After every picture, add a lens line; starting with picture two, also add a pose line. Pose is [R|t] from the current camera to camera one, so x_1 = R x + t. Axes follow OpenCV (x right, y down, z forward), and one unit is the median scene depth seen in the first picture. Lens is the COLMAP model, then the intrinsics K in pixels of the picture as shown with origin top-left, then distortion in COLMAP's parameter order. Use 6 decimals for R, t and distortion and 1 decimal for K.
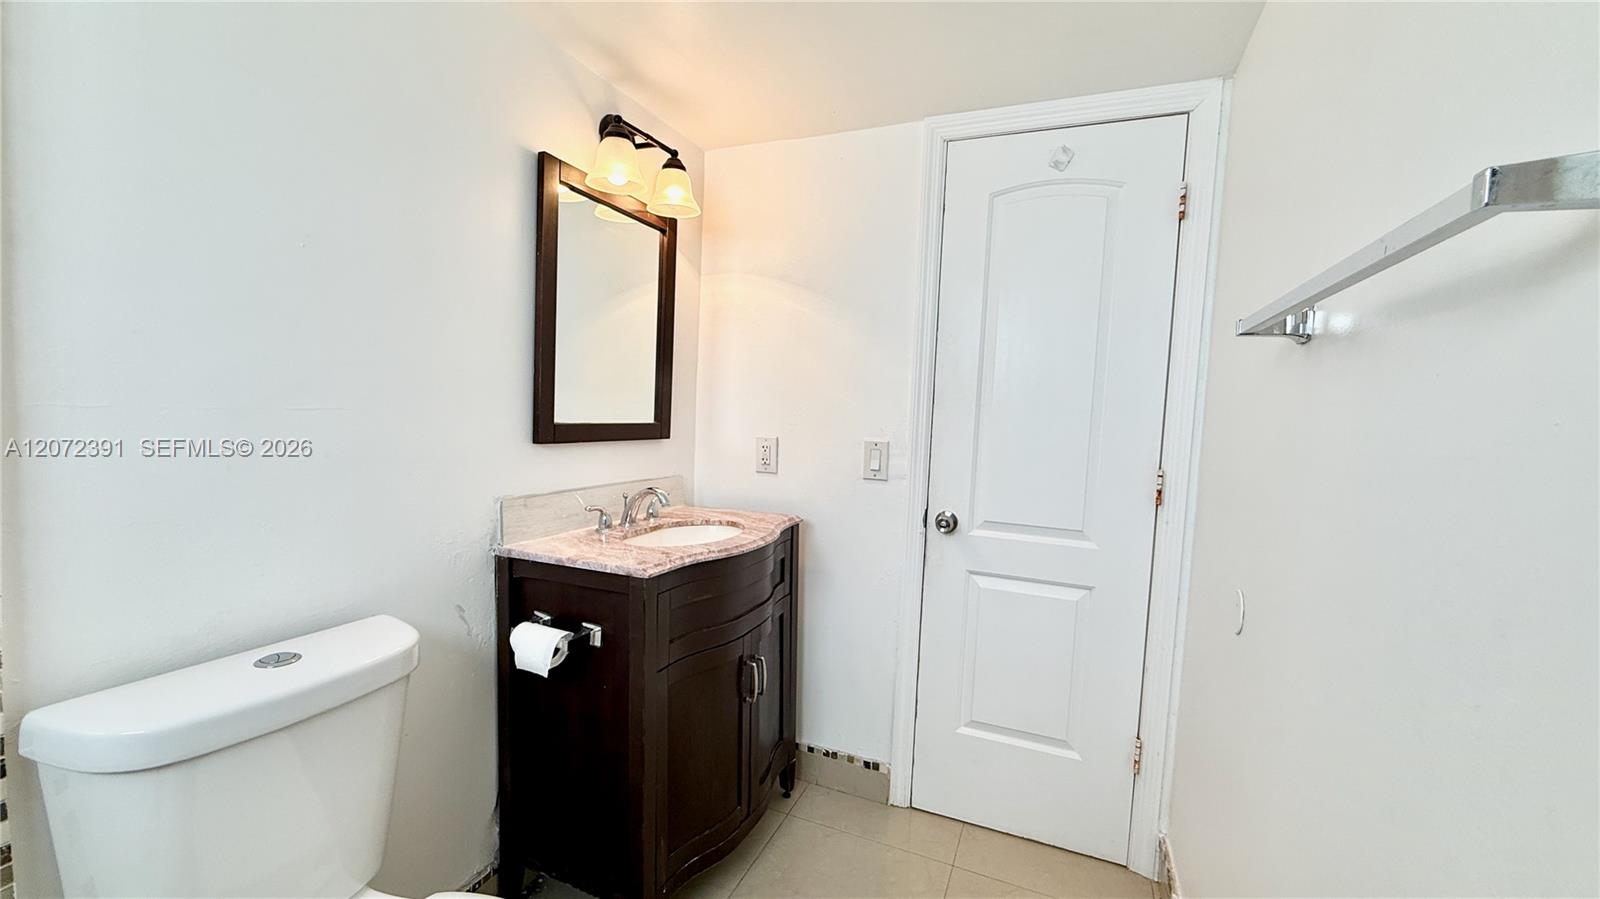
lens RADIAL K [[672.9, 0, 791.3], [0, 672.9, 439.3], [0, 0, 1]] dist [0.003984, 0.001103]
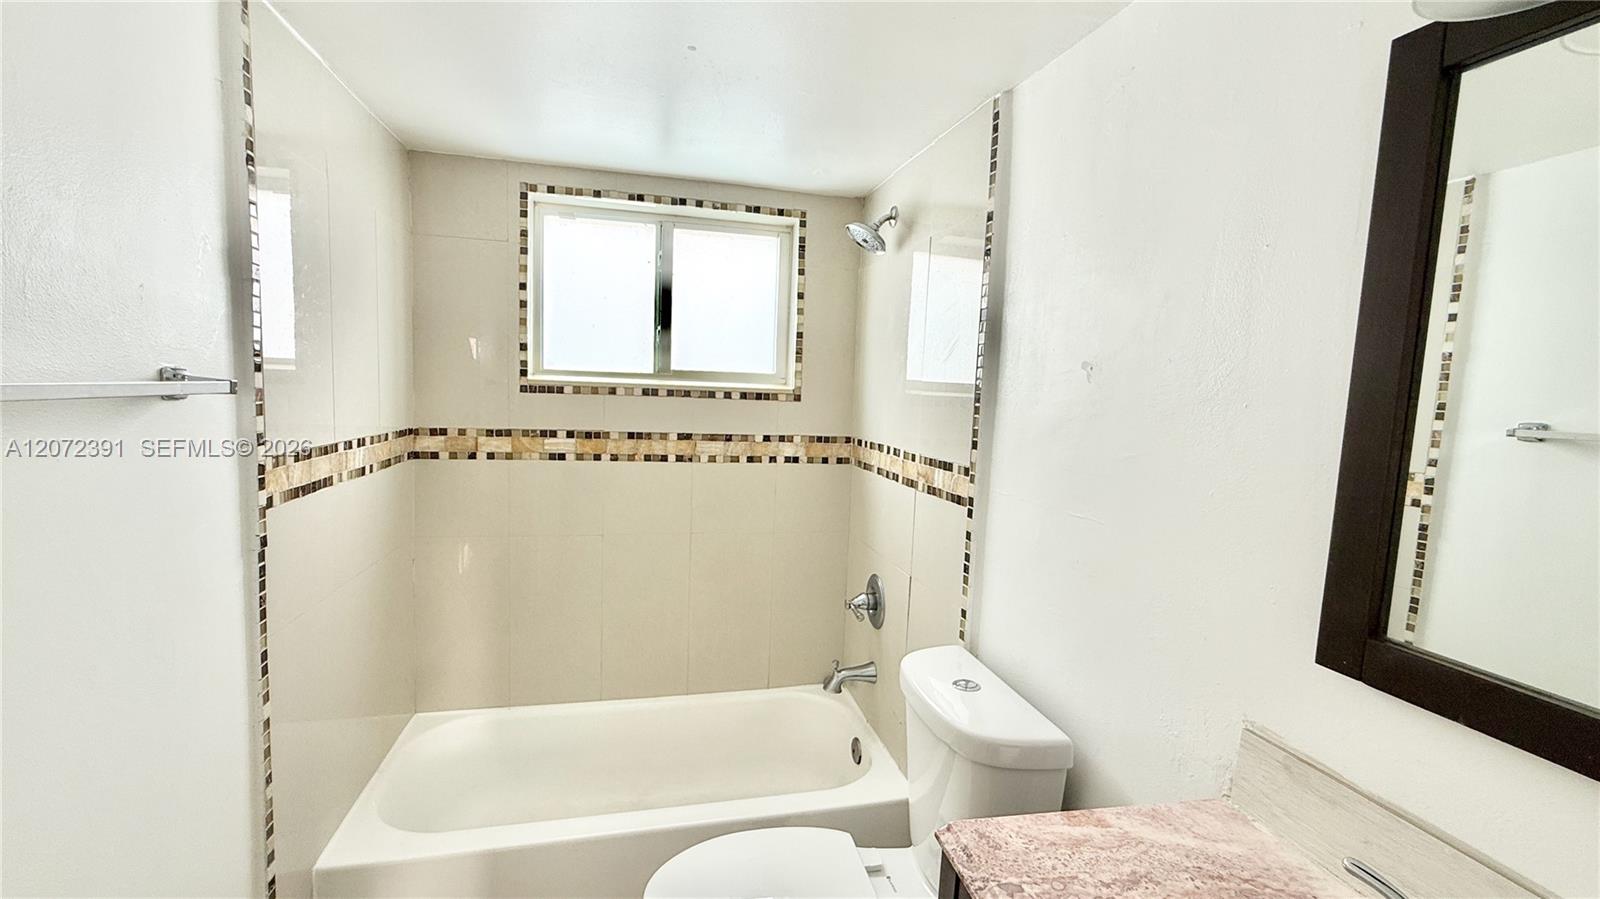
lens RADIAL K [[672.9, 0, 798.1], [0, 672.9, 457.7], [0, 0, 1]] dist [0.003984, 0.001103]
pose [[-0.792622, -0.016201, -0.609498, 0.181040], [-0.104754, 0.988401, 0.109955, -0.127750], [0.600647, 0.151000, -0.785125, 0.953629]]
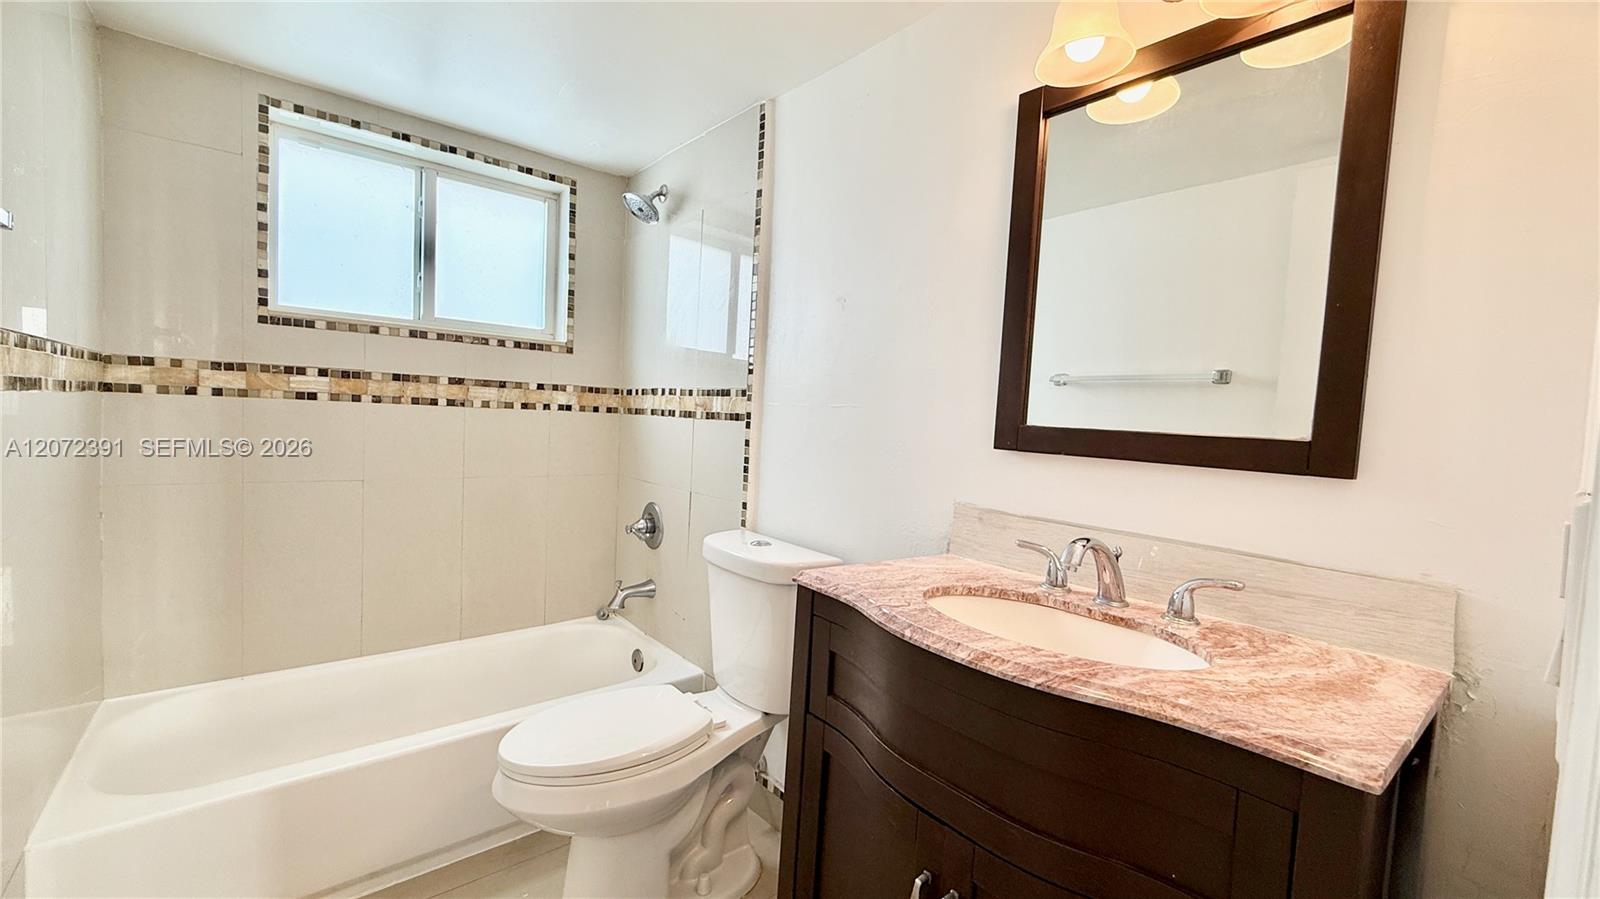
lens RADIAL K [[632.6, 0, 789.4], [0, 632.6, 449.5], [0, 0, 1]] dist [0.004491, 0.000499]
pose [[-0.454618, -0.018883, -0.890486, 0.361840], [-0.112937, 0.992928, 0.036602, 0.006586], [0.883497, 0.117209, -0.453536, 0.950212]]
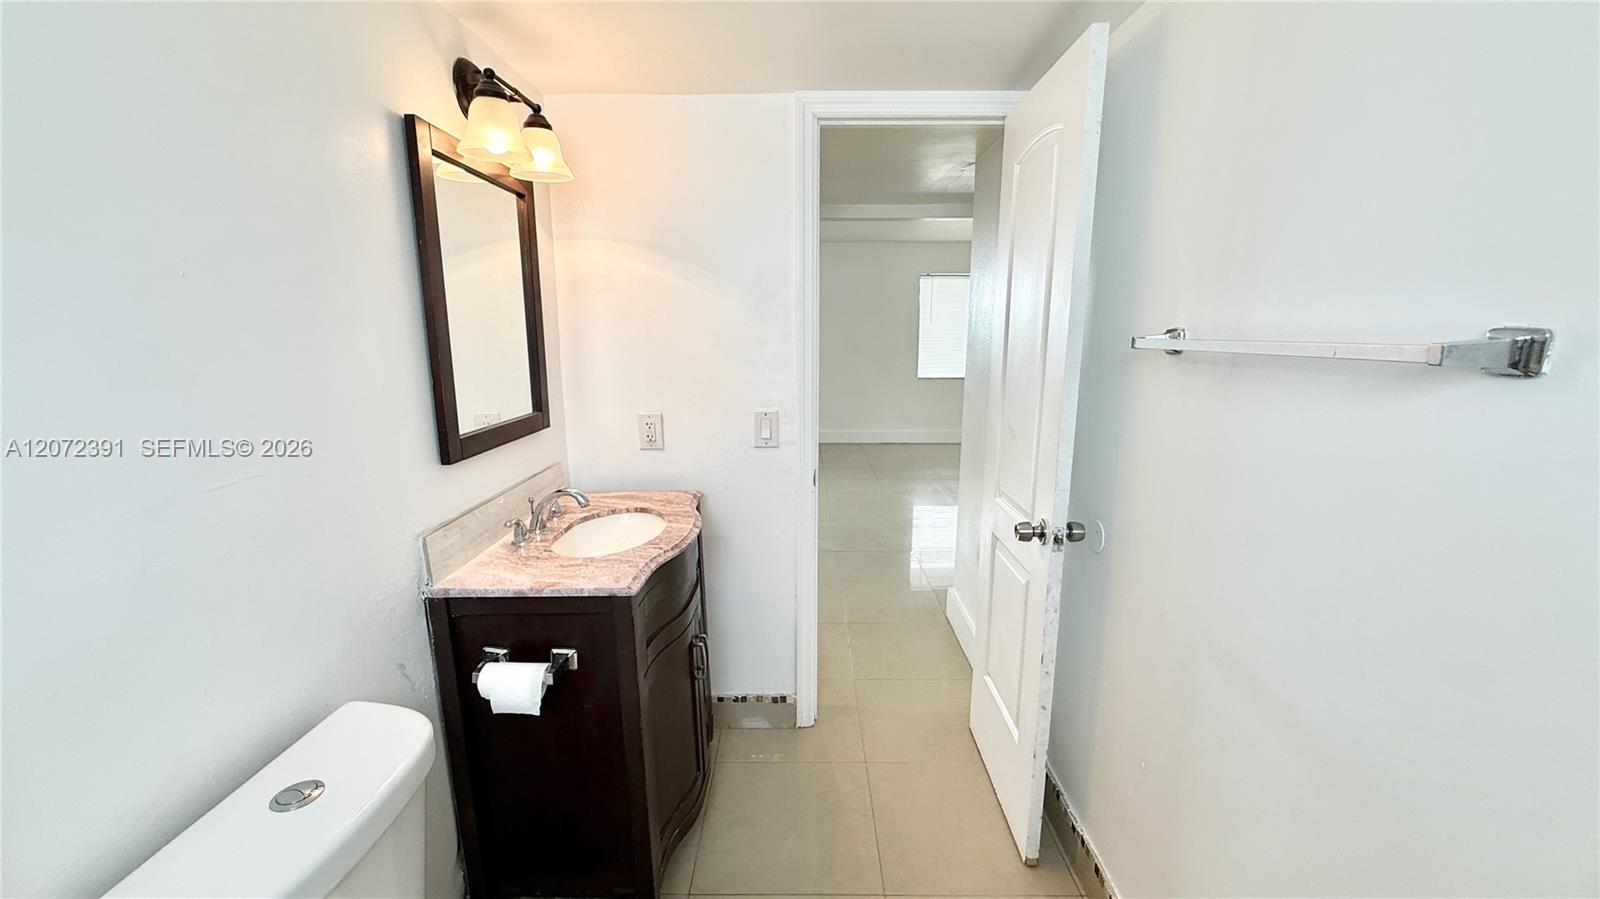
lens RADIAL K [[672.9, 0, 802.4], [0, 672.9, 444.3], [0, 0, 1]] dist [0.003984, 0.001103]
pose [[0.915066, -0.112916, 0.387174, -0.245651], [0.059379, 0.987265, 0.147589, -0.102748], [-0.398909, -0.112064, 0.910117, 0.016160]]
